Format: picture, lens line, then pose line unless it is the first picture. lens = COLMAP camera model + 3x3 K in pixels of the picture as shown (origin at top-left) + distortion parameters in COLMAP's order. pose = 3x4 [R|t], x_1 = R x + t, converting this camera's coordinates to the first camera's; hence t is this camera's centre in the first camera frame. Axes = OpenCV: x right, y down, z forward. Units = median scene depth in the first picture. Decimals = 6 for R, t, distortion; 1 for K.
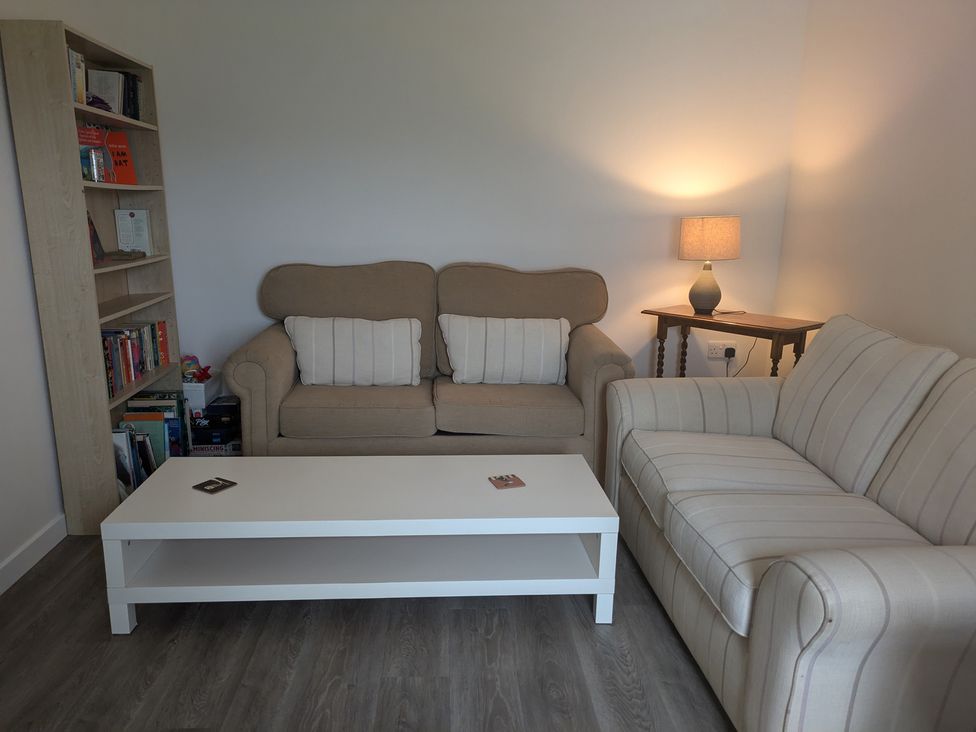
lens RADIAL K [[733.2, 0, 483.5], [0, 733.2, 374.9], [0, 0, 1]] dist [0.034443, -0.008939]
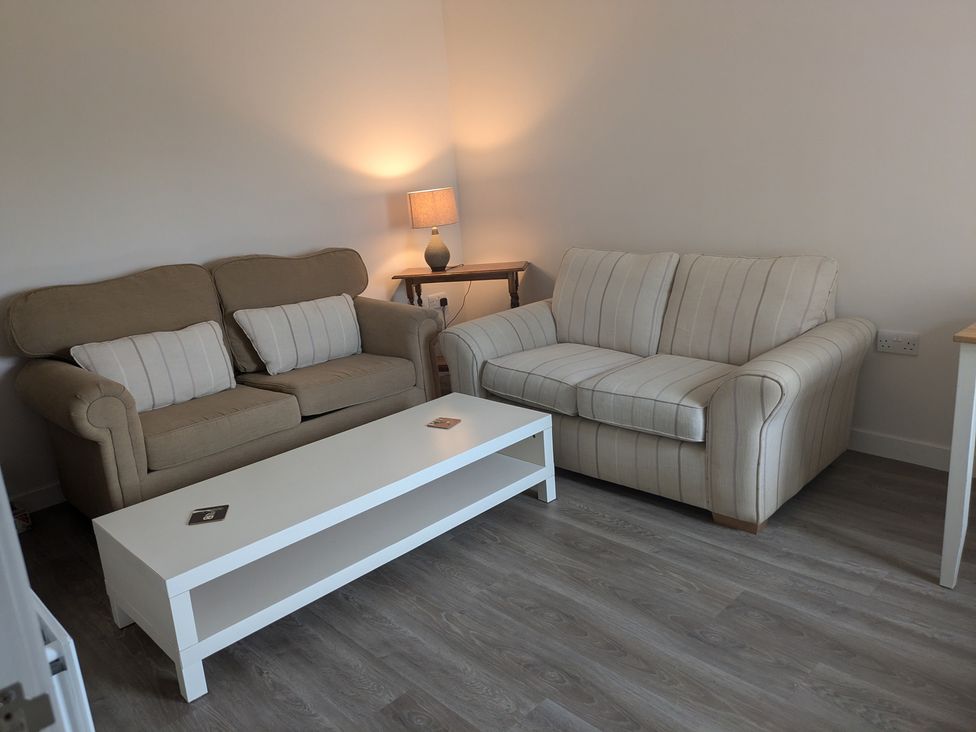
lens RADIAL K [[733.2, 0, 483.4], [0, 733.2, 361.9], [0, 0, 1]] dist [0.034443, -0.008939]
pose [[0.741209, -0.233648, 0.629300, -0.475105], [0.237381, 0.968129, 0.079854, -0.018881], [-0.627901, 0.090195, 0.773049, 0.046212]]
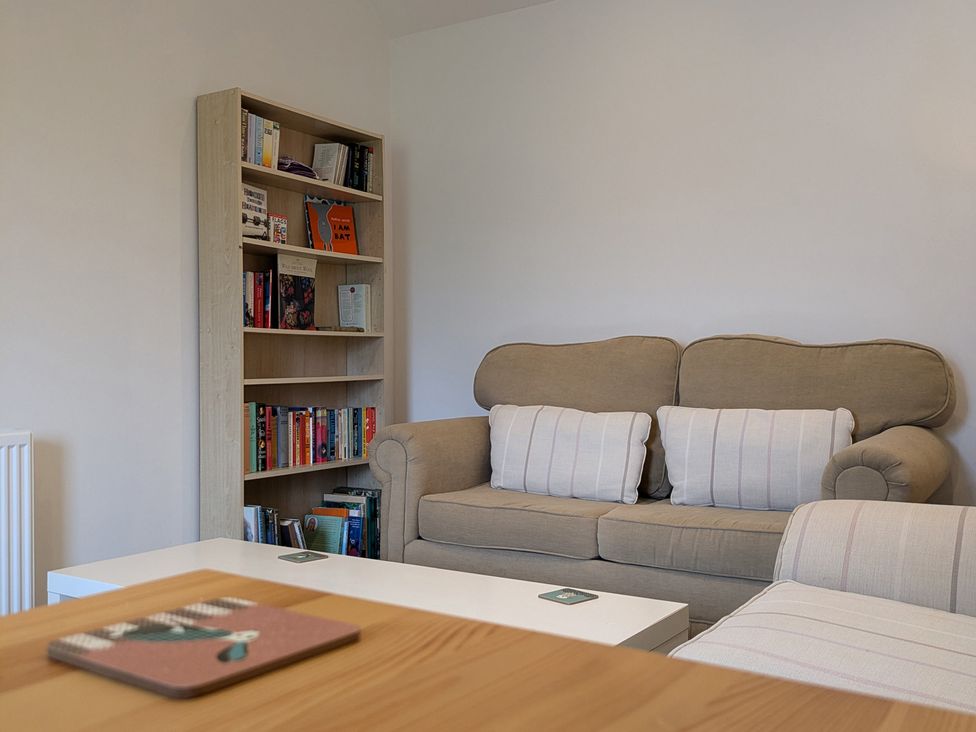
lens RADIAL K [[975.3, 0, 489.3], [0, 975.3, 362.8], [0, 0, 1]] dist [0.071341, 0.000000]
pose [[0.803281, -0.020283, -0.595255, 0.387322], [-0.121563, 0.972798, -0.197195, 0.091678], [0.583063, 0.230764, 0.778964, 0.169744]]
